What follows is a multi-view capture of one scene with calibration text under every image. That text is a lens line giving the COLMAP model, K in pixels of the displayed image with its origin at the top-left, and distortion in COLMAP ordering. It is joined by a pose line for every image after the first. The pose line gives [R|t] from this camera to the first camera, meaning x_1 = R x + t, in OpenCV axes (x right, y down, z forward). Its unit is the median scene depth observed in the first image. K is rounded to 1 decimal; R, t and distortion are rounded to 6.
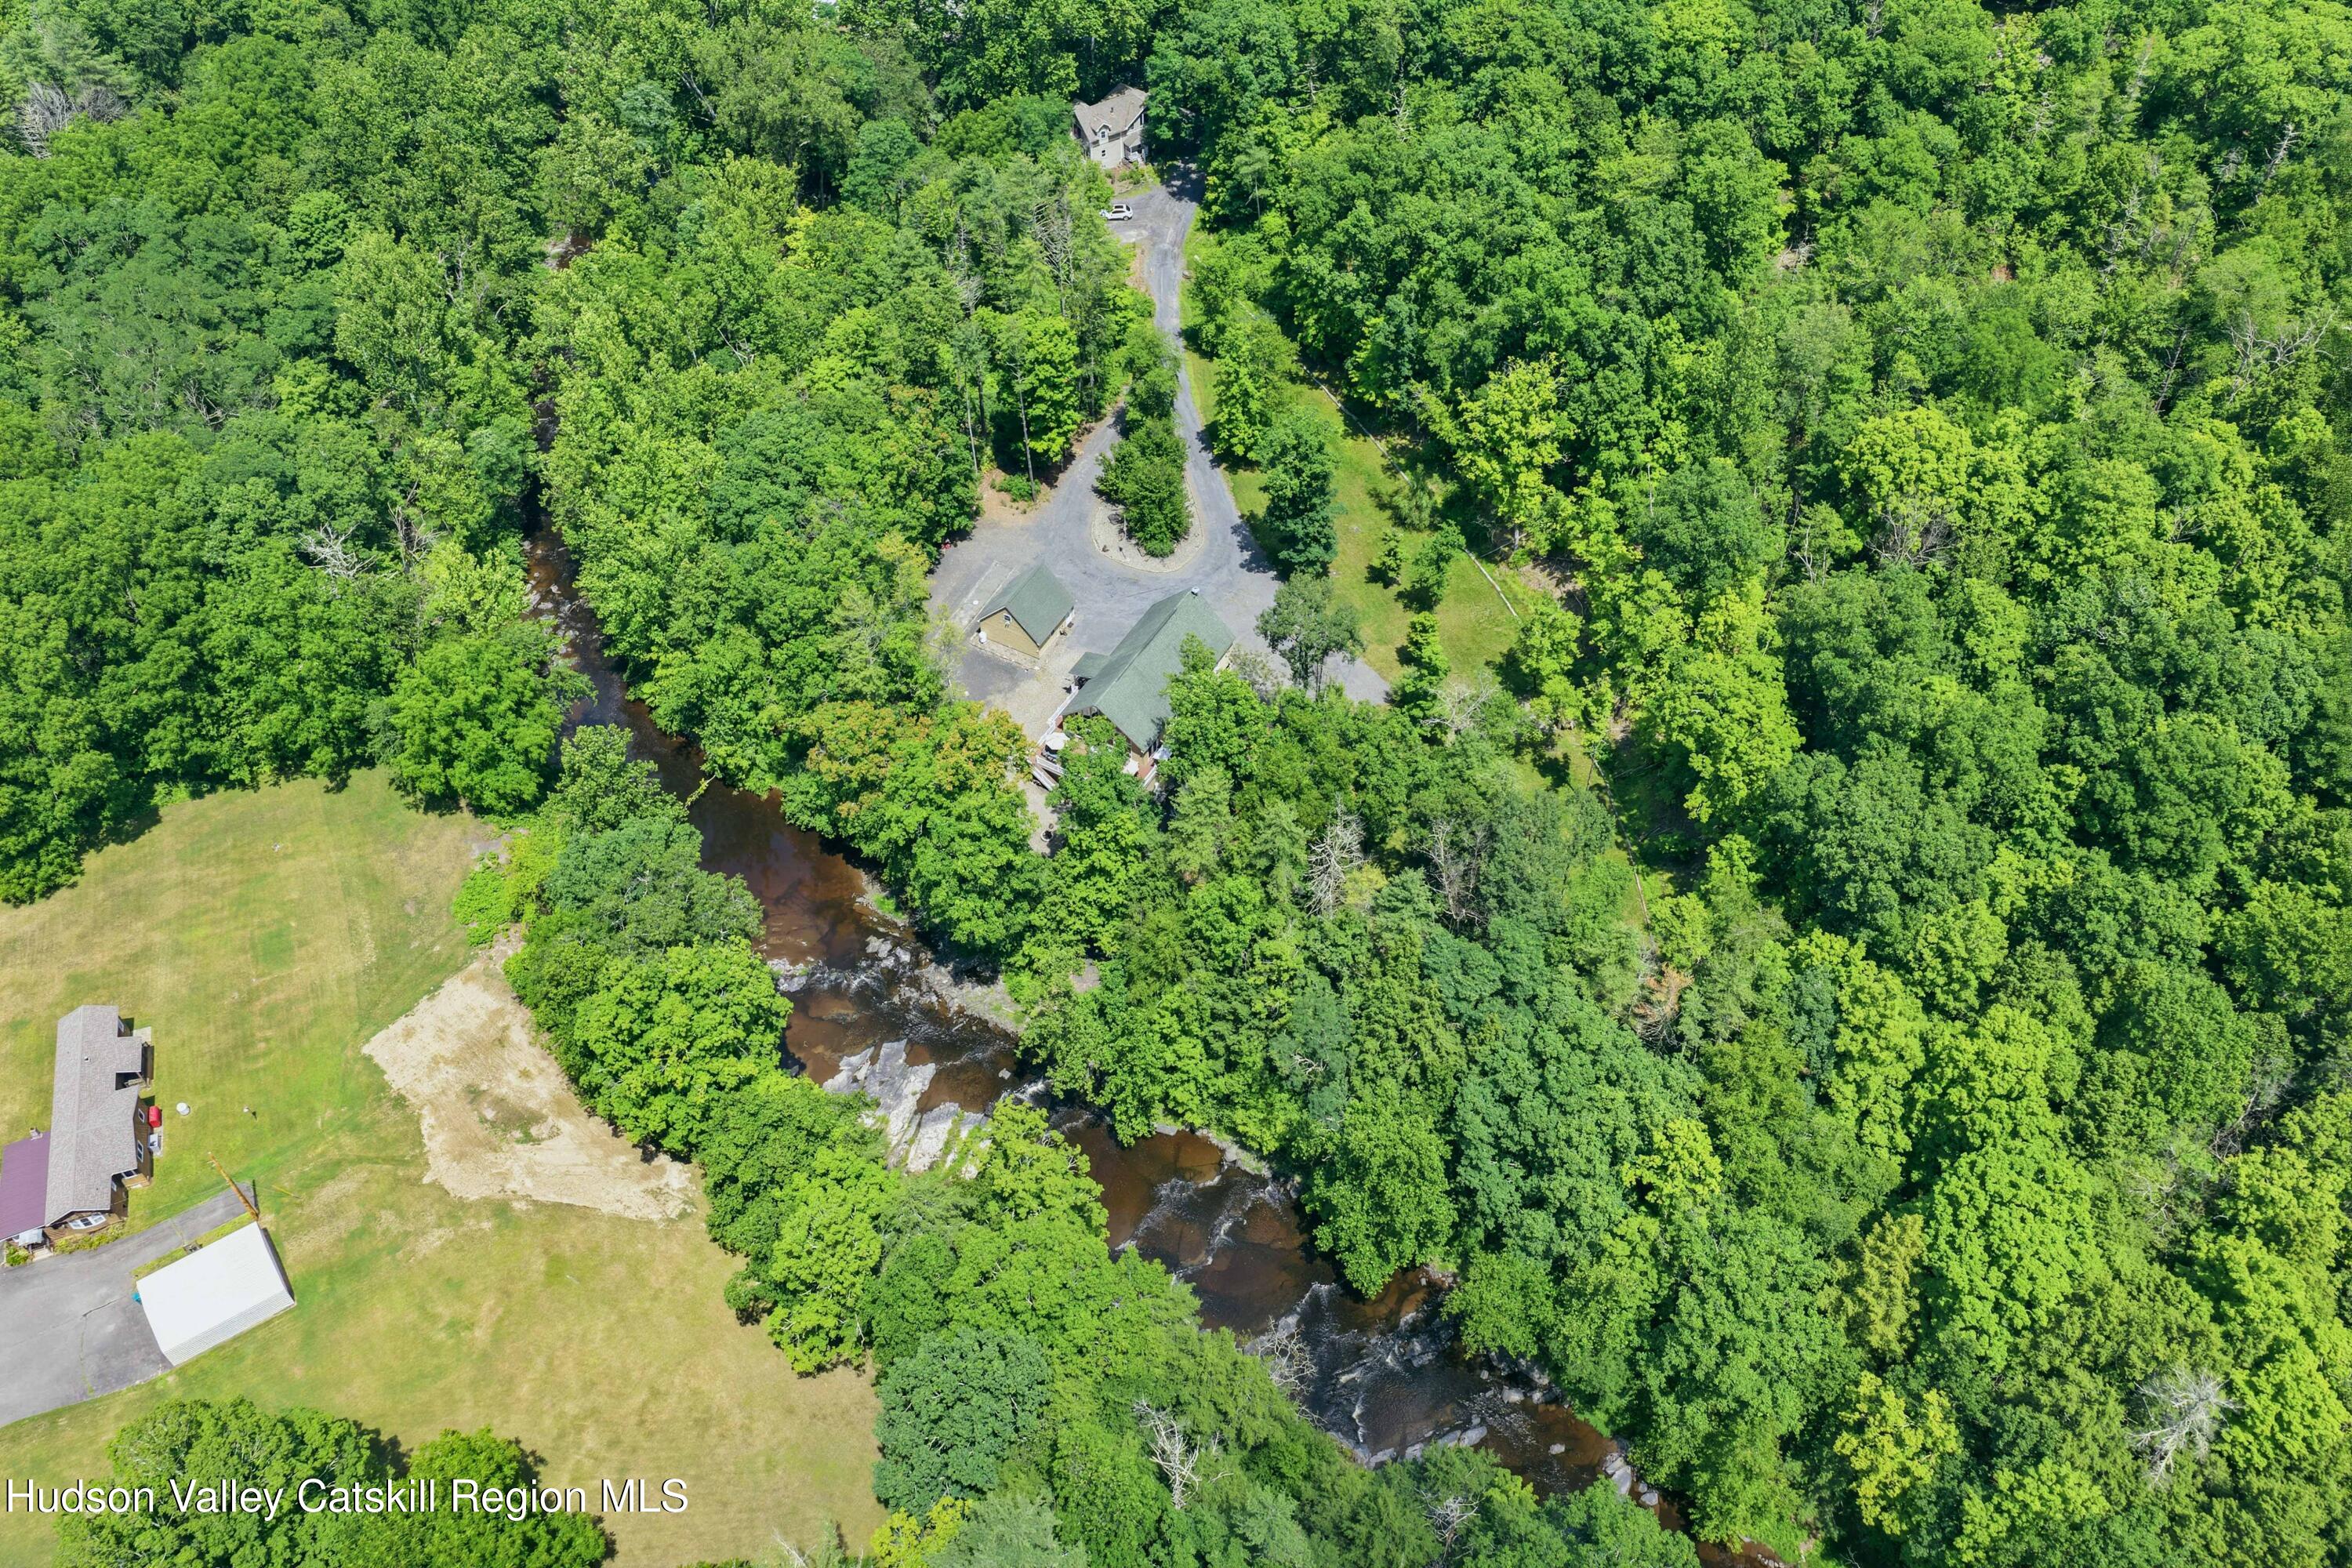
lens RADIAL K [[1948.4, 0, 1185.0], [0, 1948.4, 794.0], [0, 0, 1]] dist [-0.036217, 0.064854]
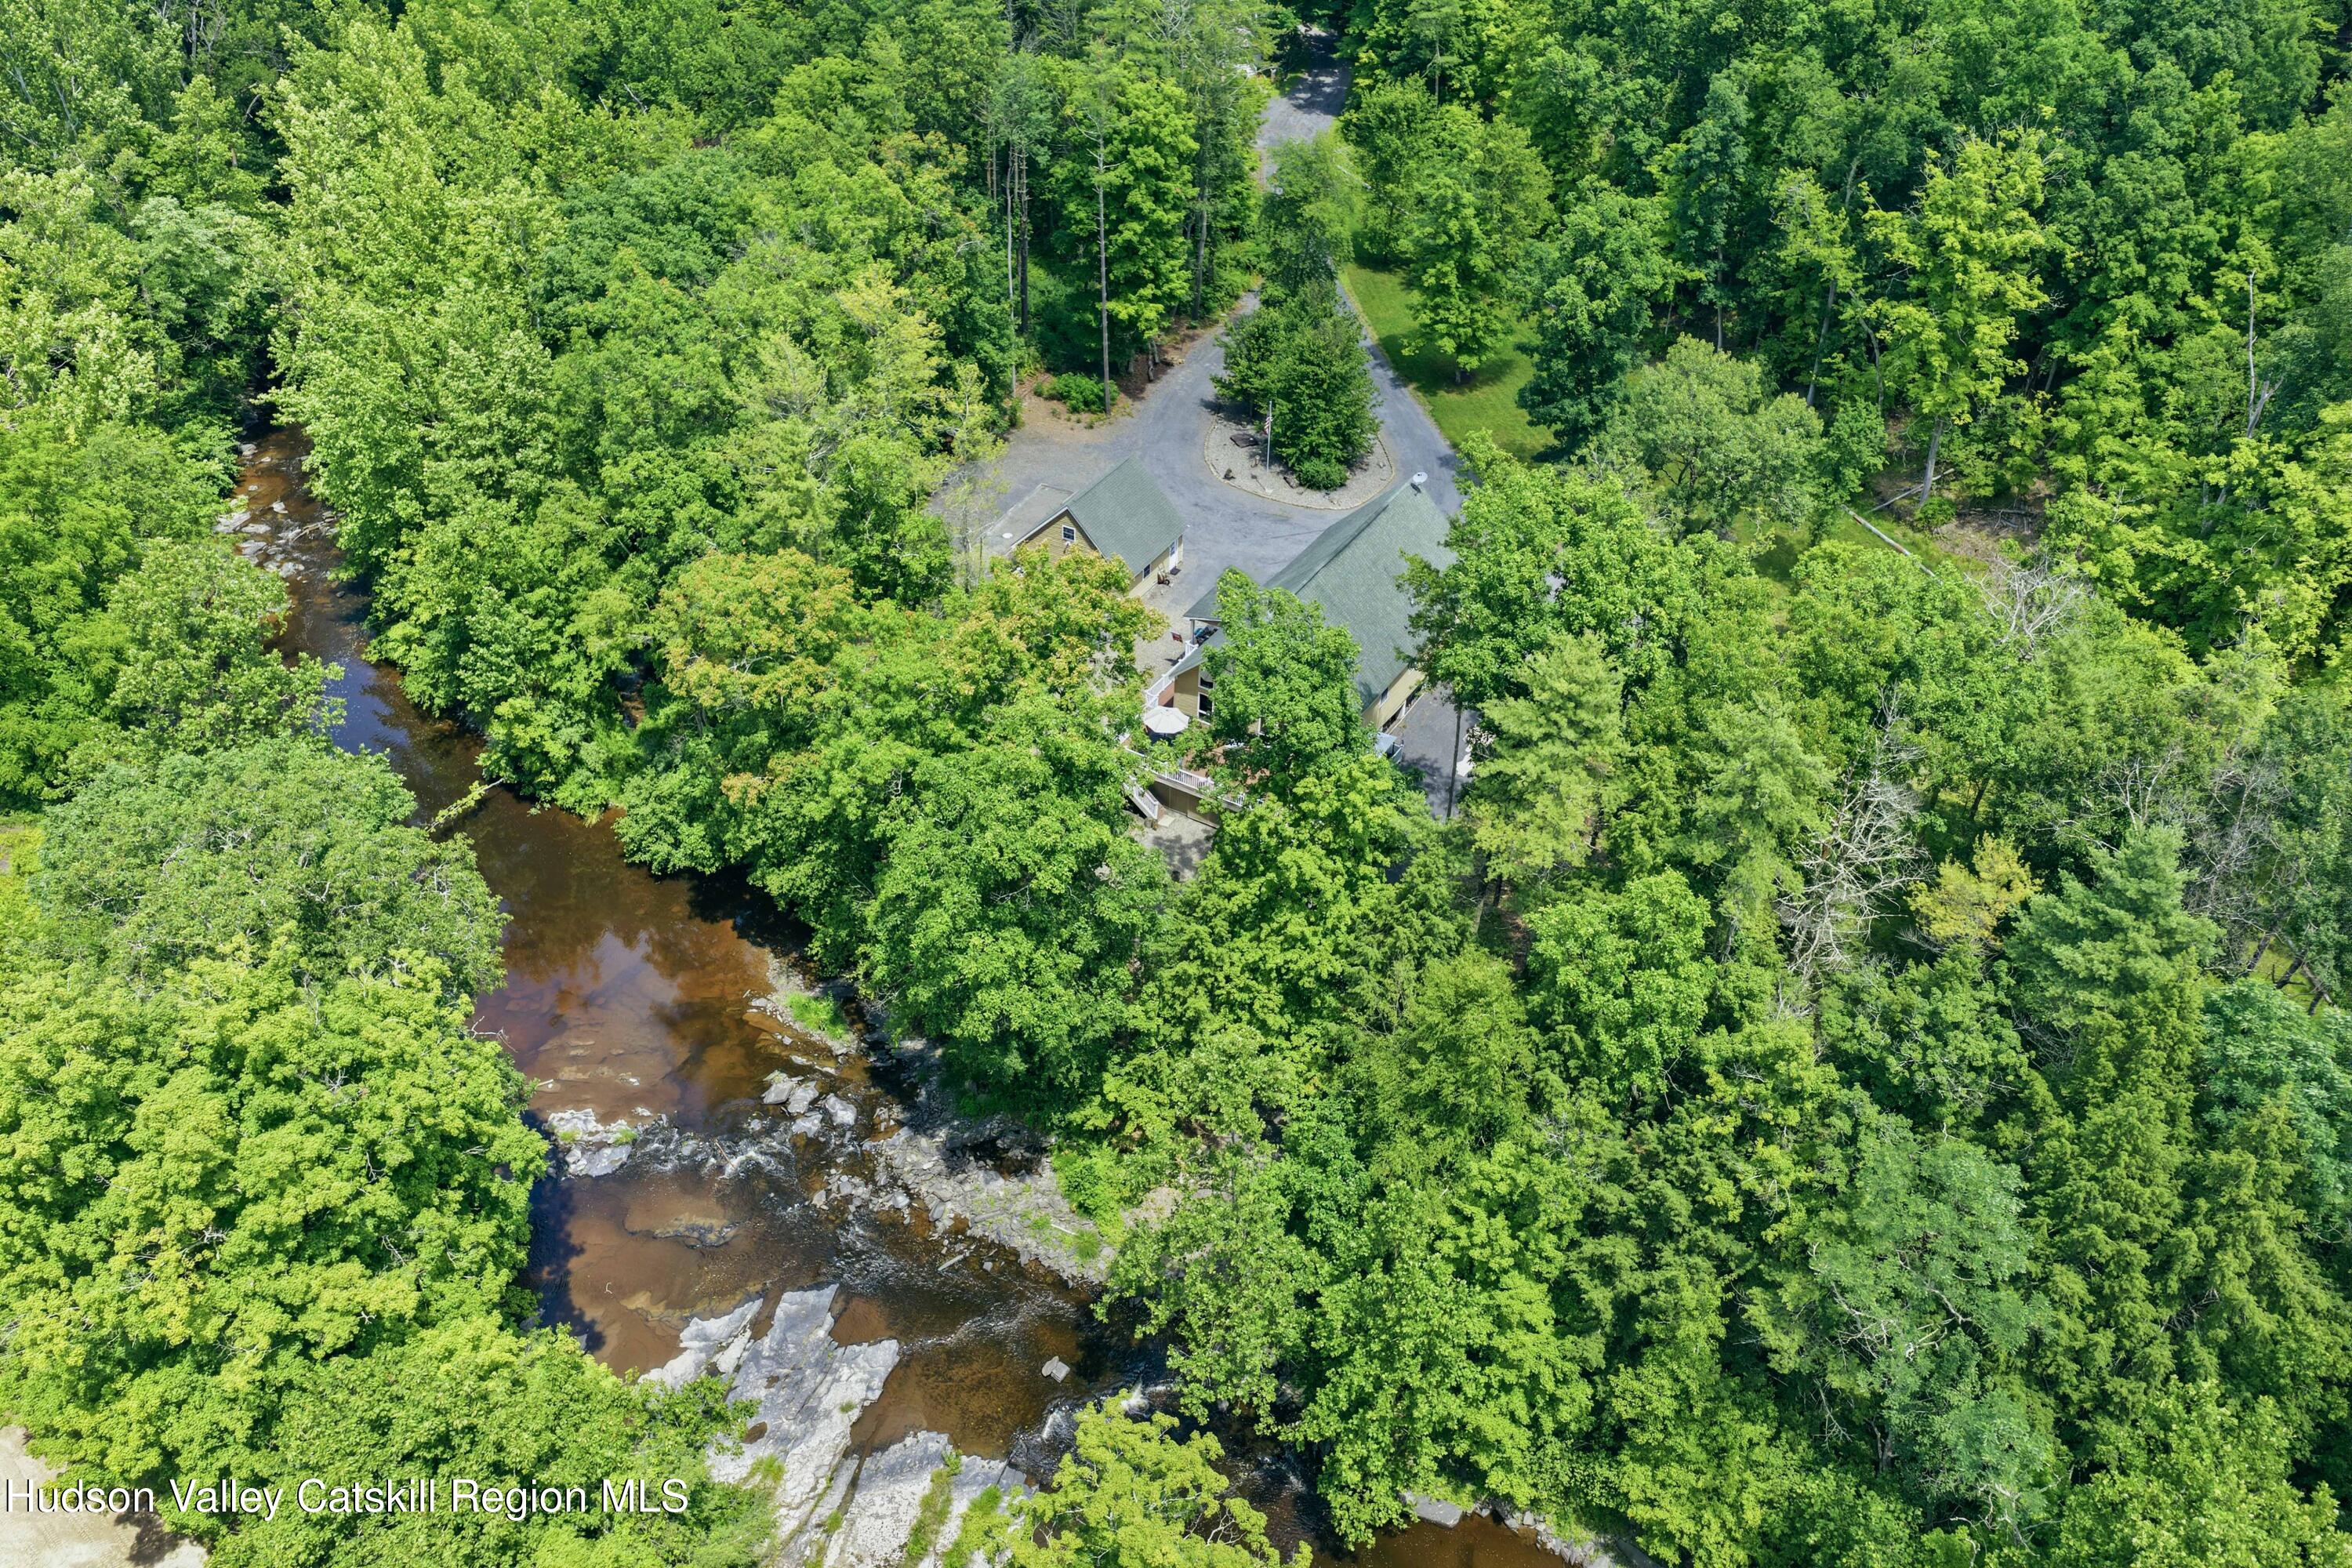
lens RADIAL K [[1948.4, 0, 1185.0], [0, 1948.4, 794.0], [0, 0, 1]] dist [-0.036217, 0.064854]
pose [[0.999263, 0.034286, 0.017251, -0.076247], [-0.030395, 0.981353, -0.189794, 0.099934], [-0.023437, 0.189130, 0.981672, 0.550308]]
